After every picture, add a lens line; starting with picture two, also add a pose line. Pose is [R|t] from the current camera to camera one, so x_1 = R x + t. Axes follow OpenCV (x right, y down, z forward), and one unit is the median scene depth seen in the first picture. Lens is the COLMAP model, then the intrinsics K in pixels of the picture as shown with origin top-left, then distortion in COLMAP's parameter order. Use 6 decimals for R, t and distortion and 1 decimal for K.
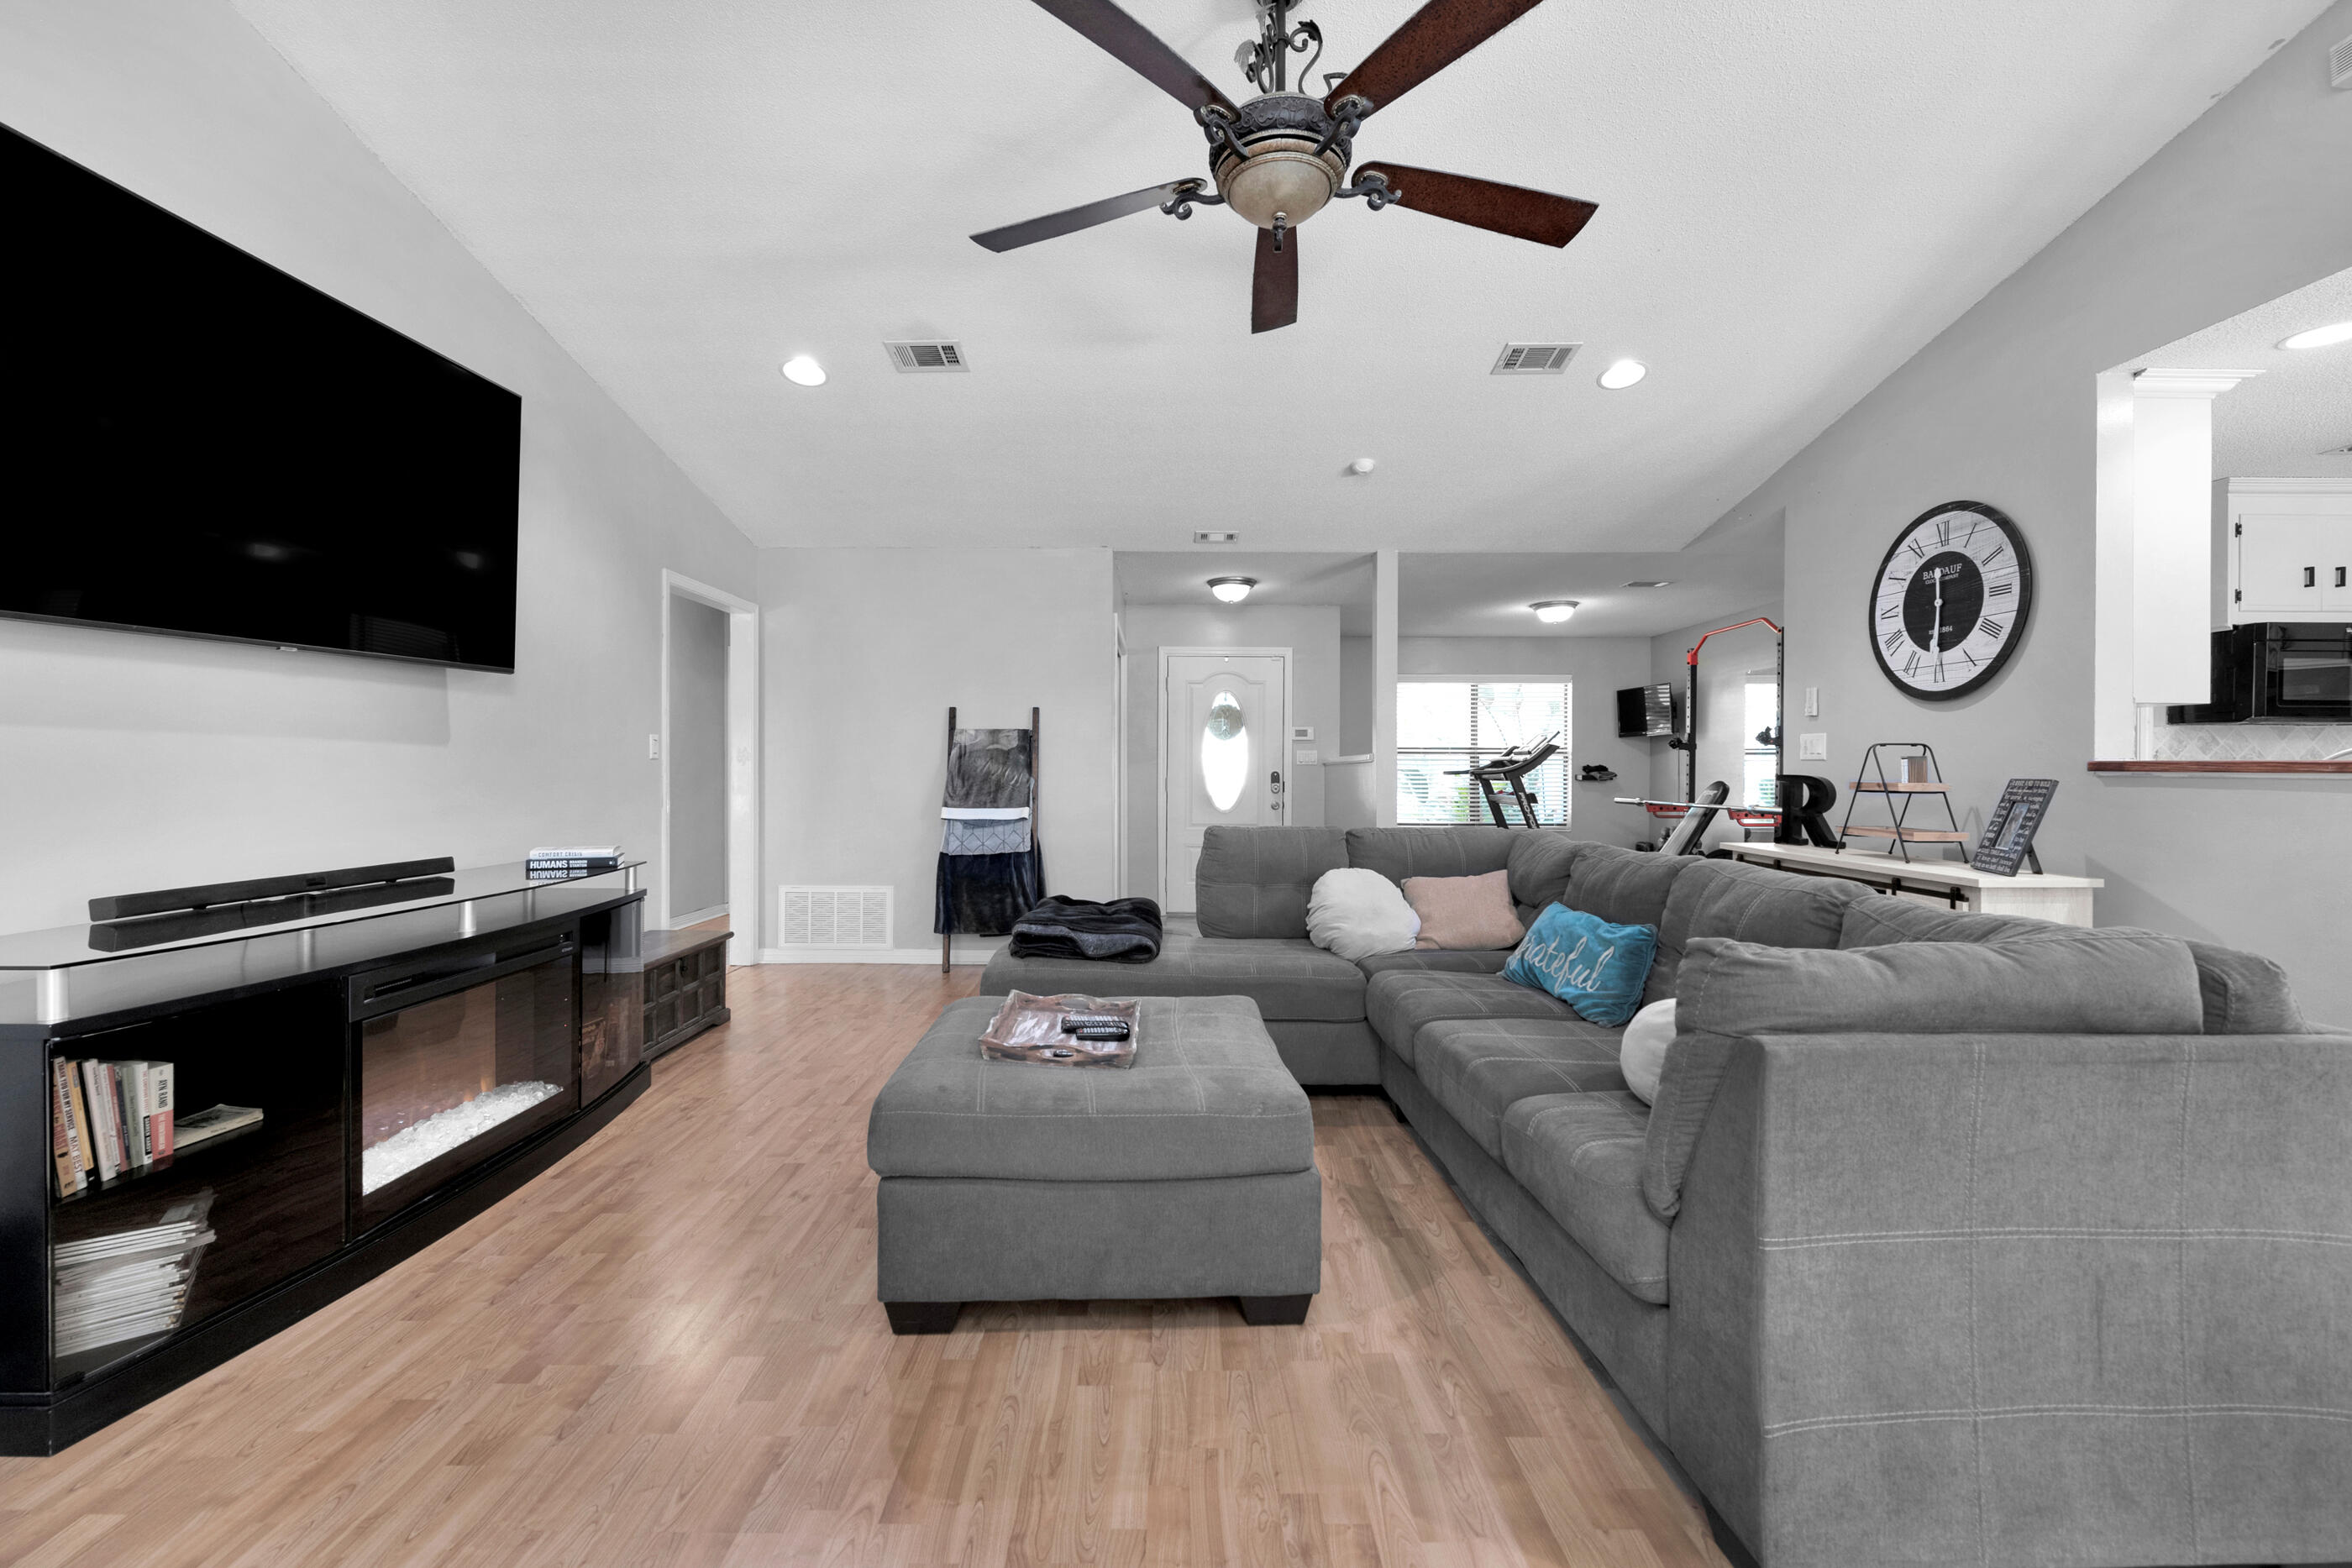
lens RADIAL K [[969.5, 0, 1160.8], [0, 969.5, 772.4], [0, 0, 1]] dist [0.000508, -0.000170]
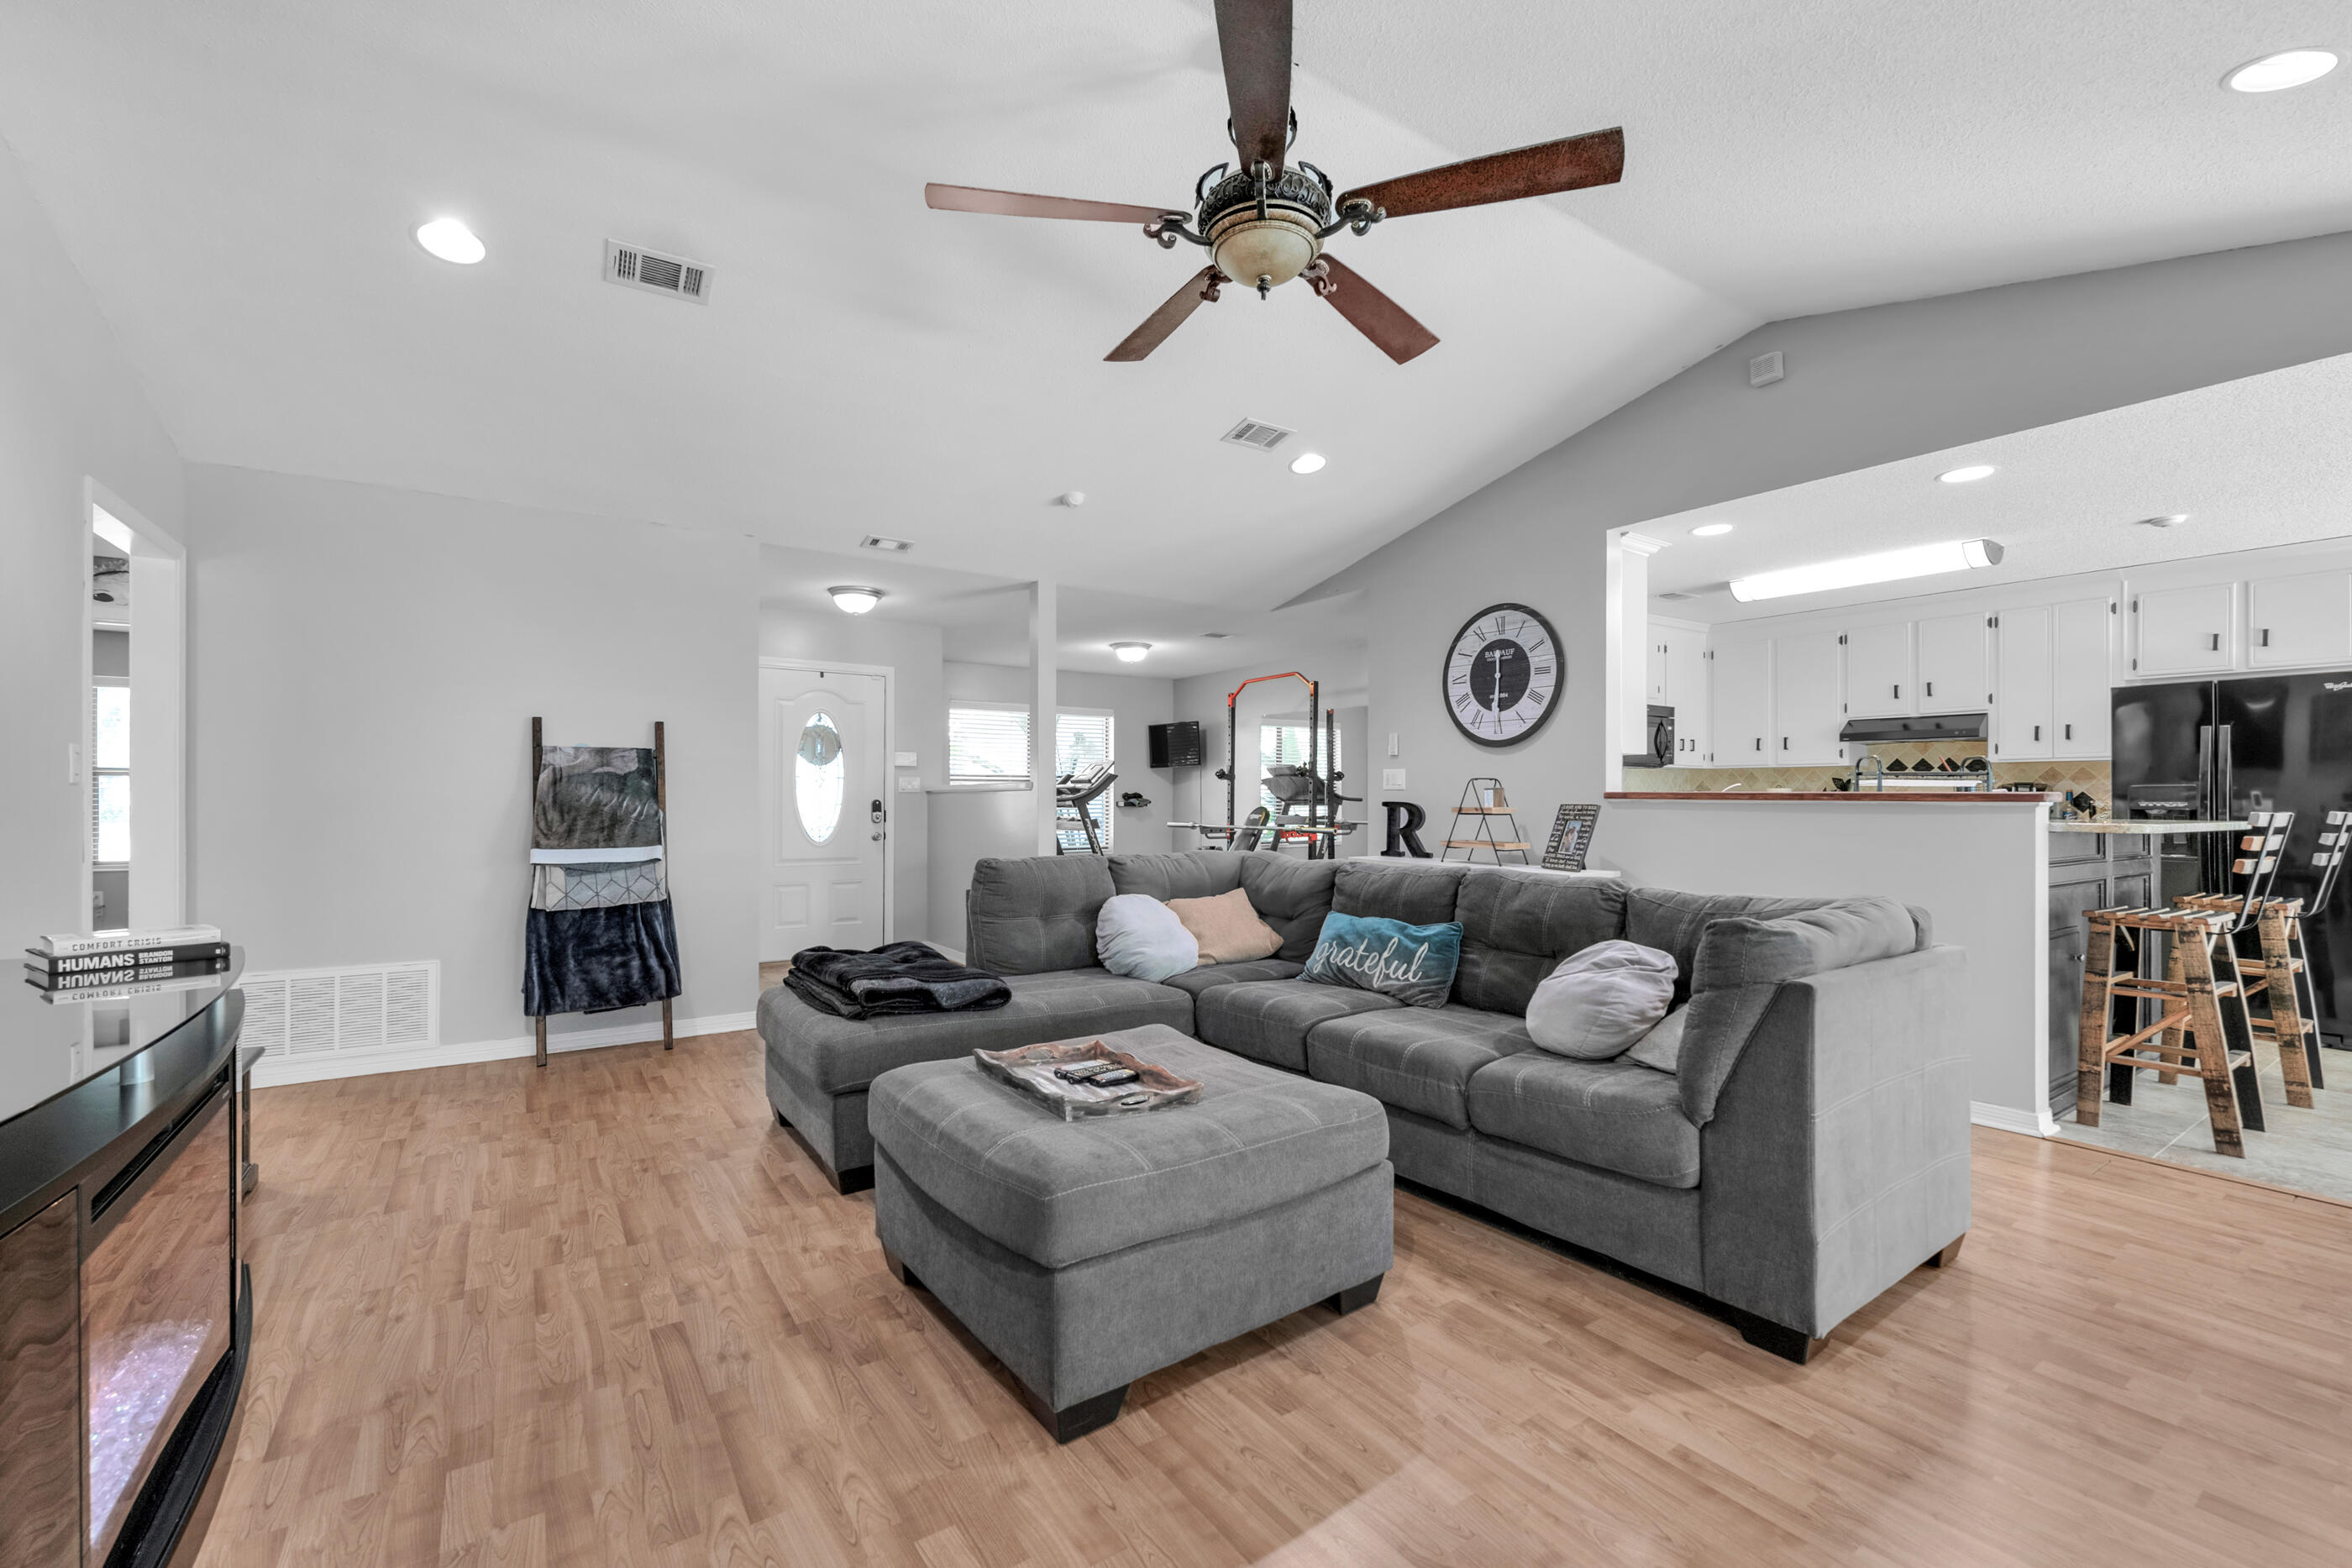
lens RADIAL K [[994.6, 0, 1181.2], [0, 994.6, 794.4], [0, 0, 1]] dist [-0.000261, -0.004330]
pose [[0.820300, -0.000292, 0.571933, -0.360441], [0.003008, 0.999988, -0.003804, -0.003033], [-0.571925, 0.004840, 0.820291, 0.102202]]
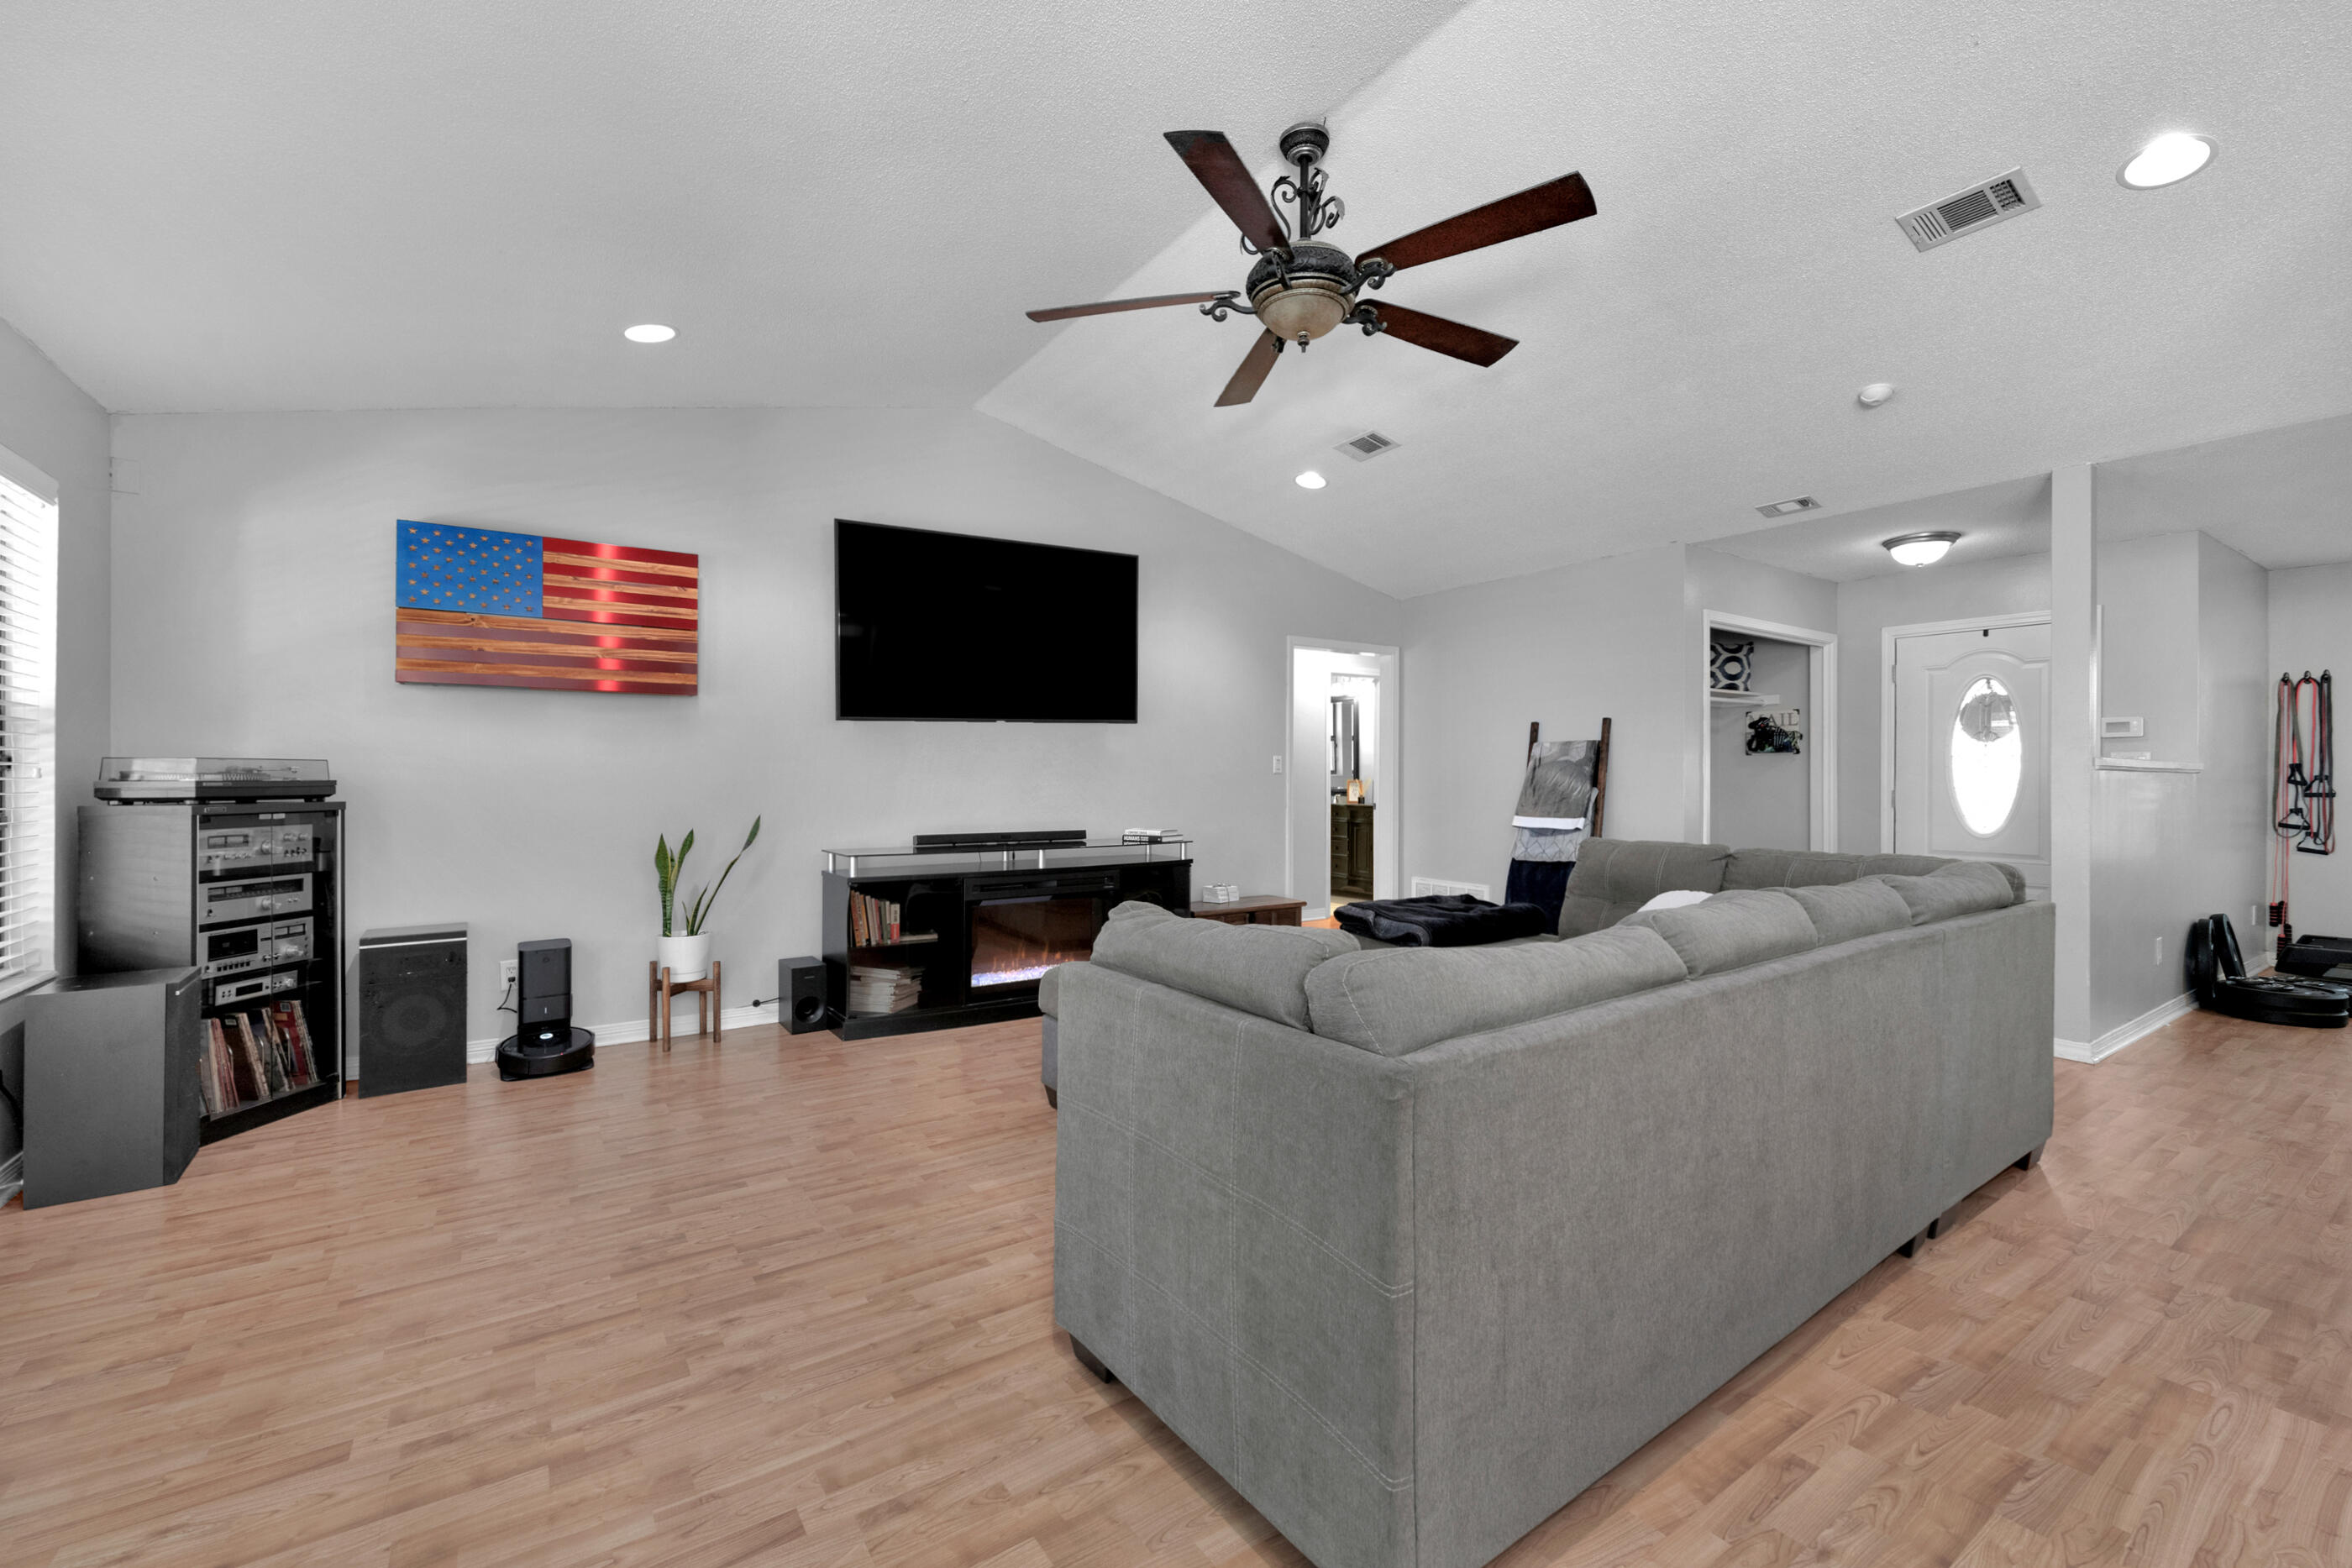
lens RADIAL K [[969.5, 0, 1160.8], [0, 969.5, 772.4], [0, 0, 1]] dist [0.000508, -0.000170]
pose [[0.561053, -0.008314, -0.827738, 0.639208], [-0.000926, 0.999943, -0.010671, -0.000402], [0.827779, 0.006754, 0.561013, 0.093553]]
